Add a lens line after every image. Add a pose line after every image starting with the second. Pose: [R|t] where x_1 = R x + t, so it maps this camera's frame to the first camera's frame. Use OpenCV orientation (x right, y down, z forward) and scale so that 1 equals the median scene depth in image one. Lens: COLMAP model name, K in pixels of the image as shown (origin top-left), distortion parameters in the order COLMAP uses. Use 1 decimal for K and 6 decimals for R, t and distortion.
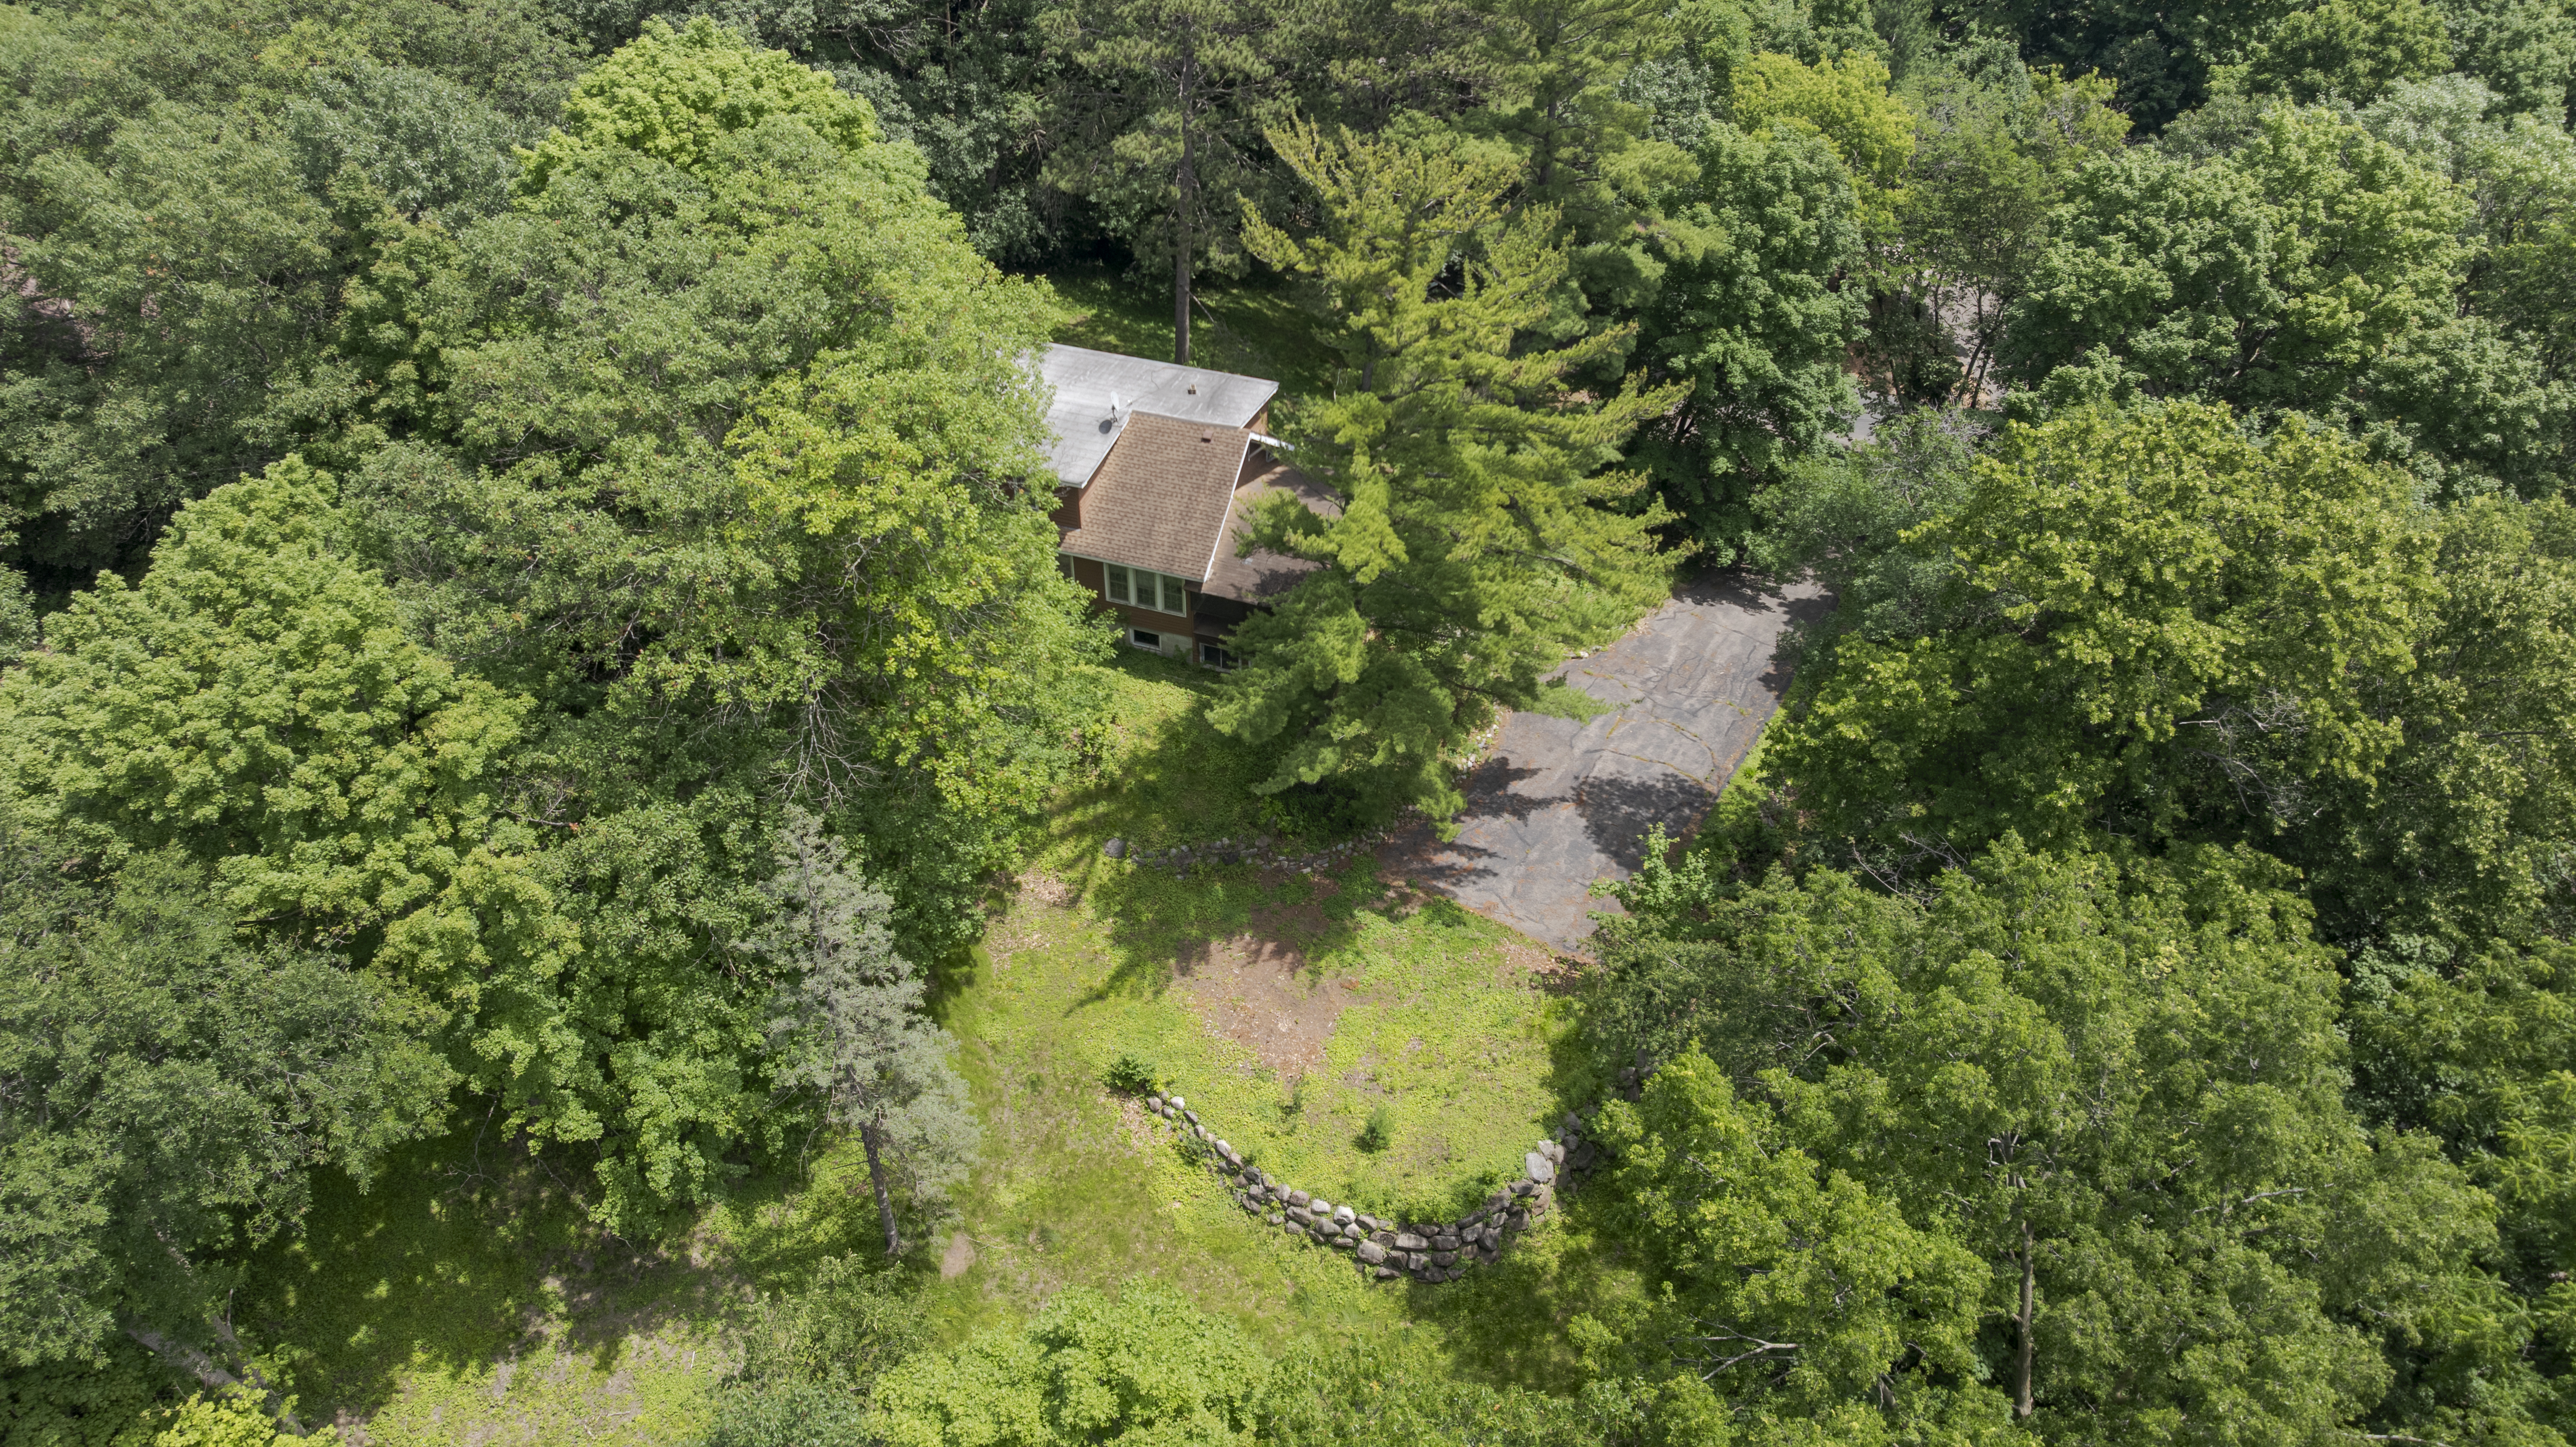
lens RADIAL K [[1854.5, 0, 1288.0], [0, 1854.5, 723.5], [0, 0, 1]] dist [-0.006297, 0.005985]
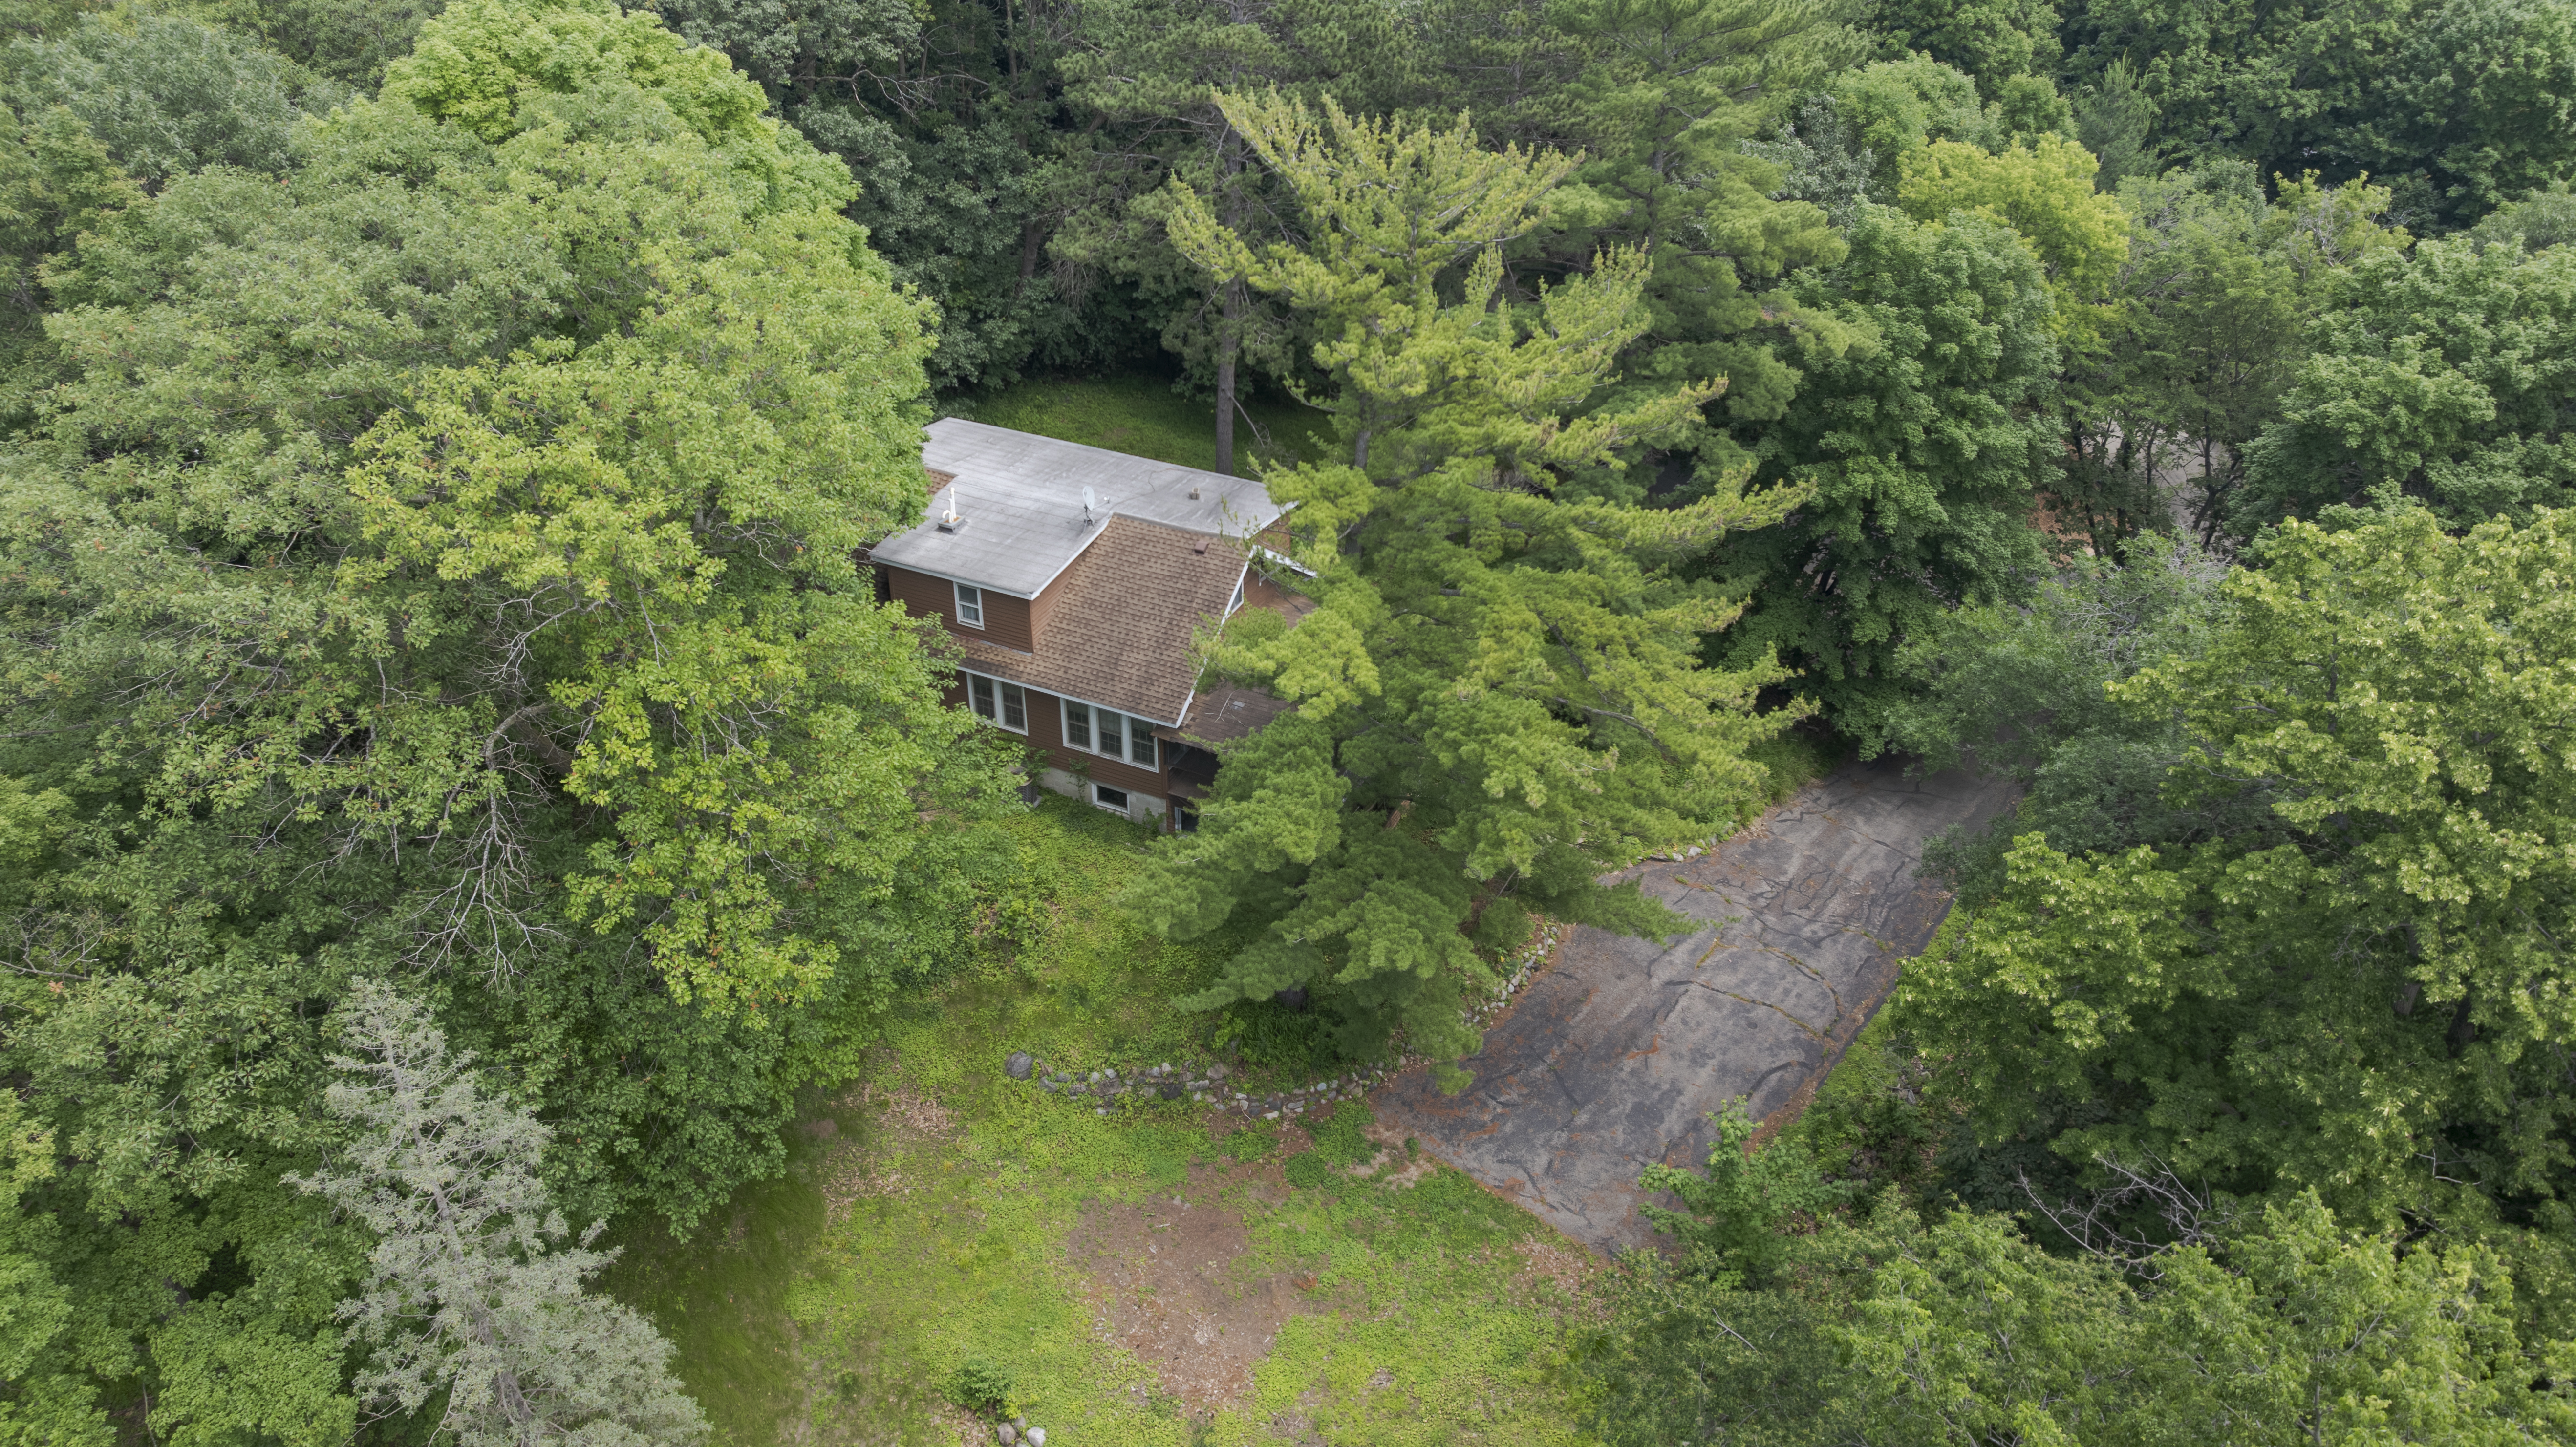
lens RADIAL K [[1854.5, 0, 1288.0], [0, 1854.5, 723.5], [0, 0, 1]] dist [-0.006297, 0.005985]
pose [[0.993937, 0.060485, -0.091822, 0.077272], [-0.069826, 0.992312, -0.102185, -0.001668], [0.084935, 0.107977, 0.990519, 0.244238]]
